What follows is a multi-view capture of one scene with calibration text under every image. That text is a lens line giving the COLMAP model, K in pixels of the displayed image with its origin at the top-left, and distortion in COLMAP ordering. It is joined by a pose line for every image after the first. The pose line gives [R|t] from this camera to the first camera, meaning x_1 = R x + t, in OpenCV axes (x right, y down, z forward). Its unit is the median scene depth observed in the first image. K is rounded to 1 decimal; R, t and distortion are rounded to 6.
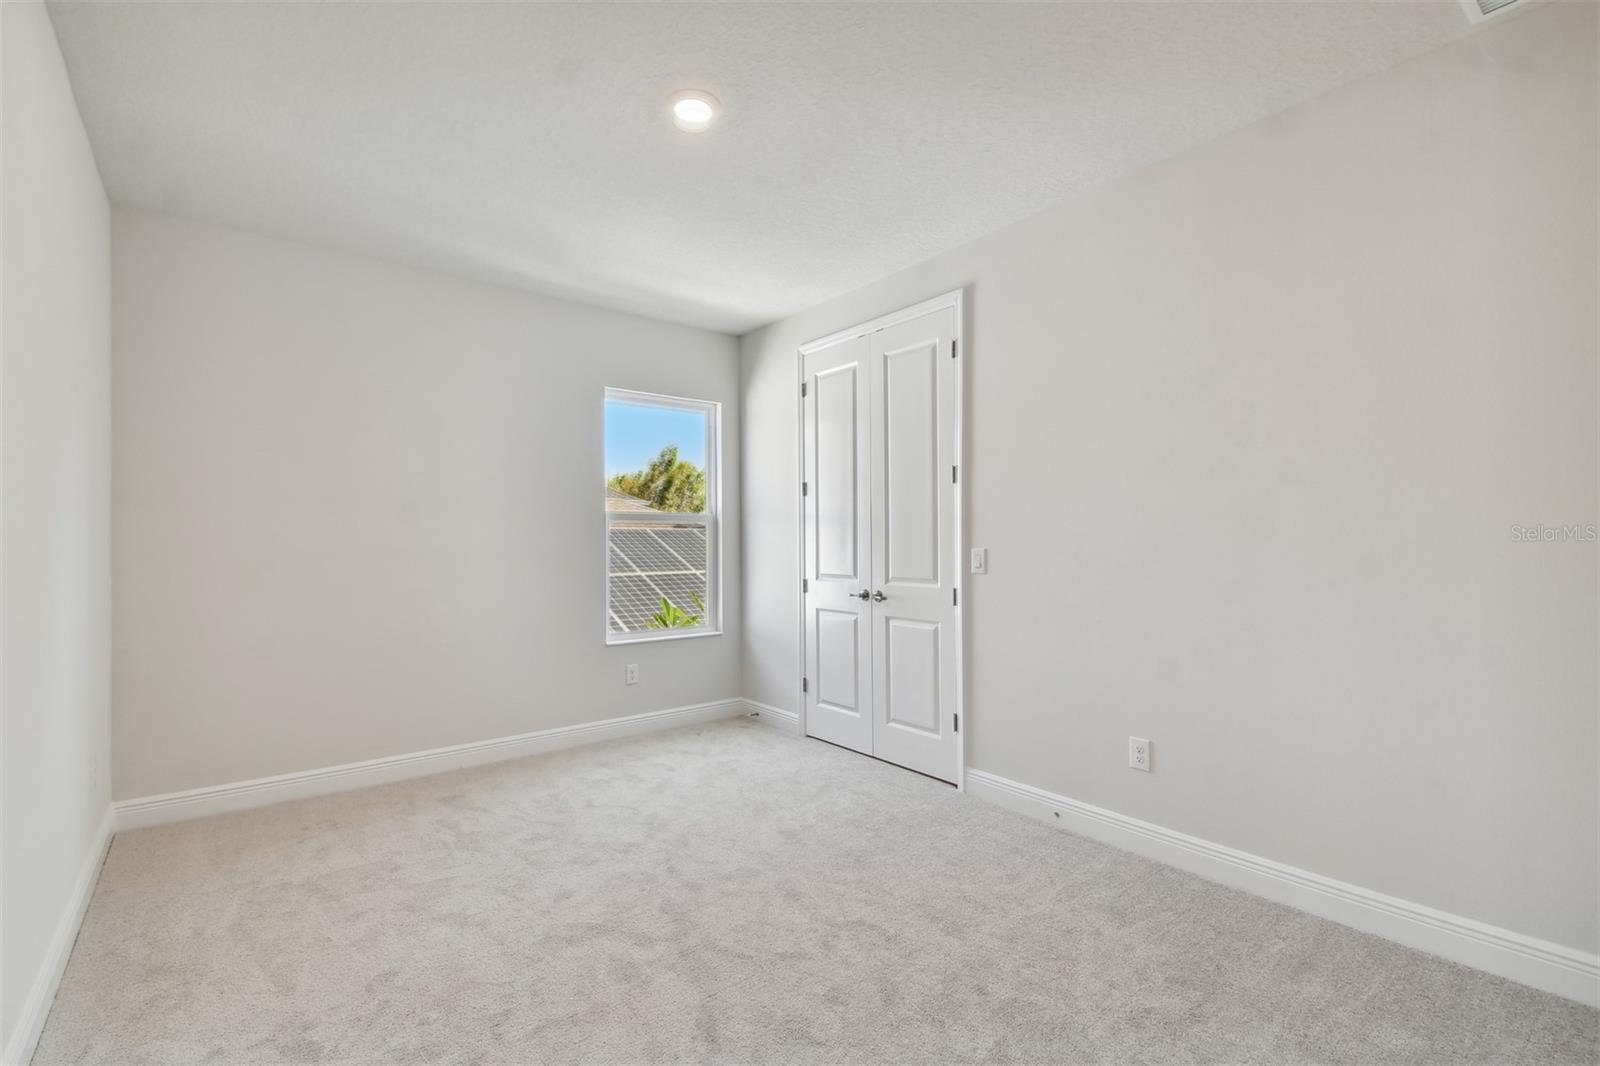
lens RADIAL K [[702.8, 0, 801.9], [0, 702.8, 545.1], [0, 0, 1]] dist [0.044471, -0.023992]
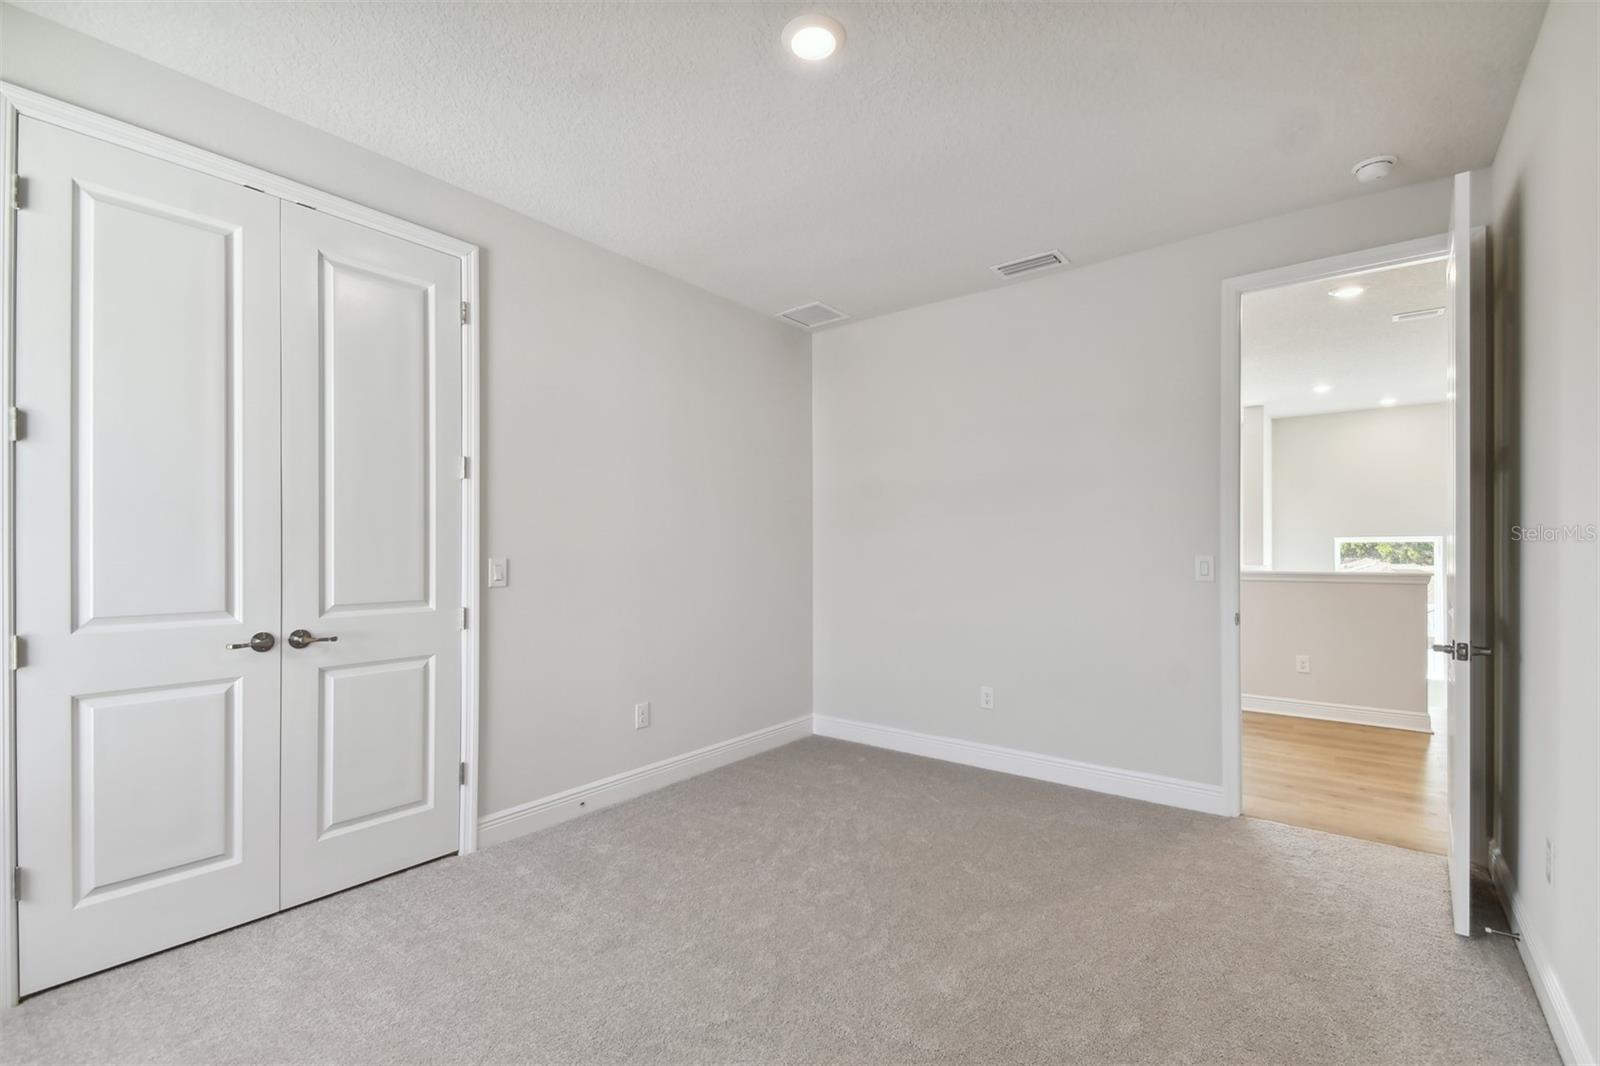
lens RADIAL K [[702.8, 0, 801.9], [0, 702.8, 545.1], [0, 0, 1]] dist [0.044471, -0.023992]
pose [[-0.238248, 0.004500, 0.971194, -0.635940], [-0.005678, 0.999966, -0.006026, -0.008070], [-0.971188, -0.006950, -0.238215, 0.774980]]
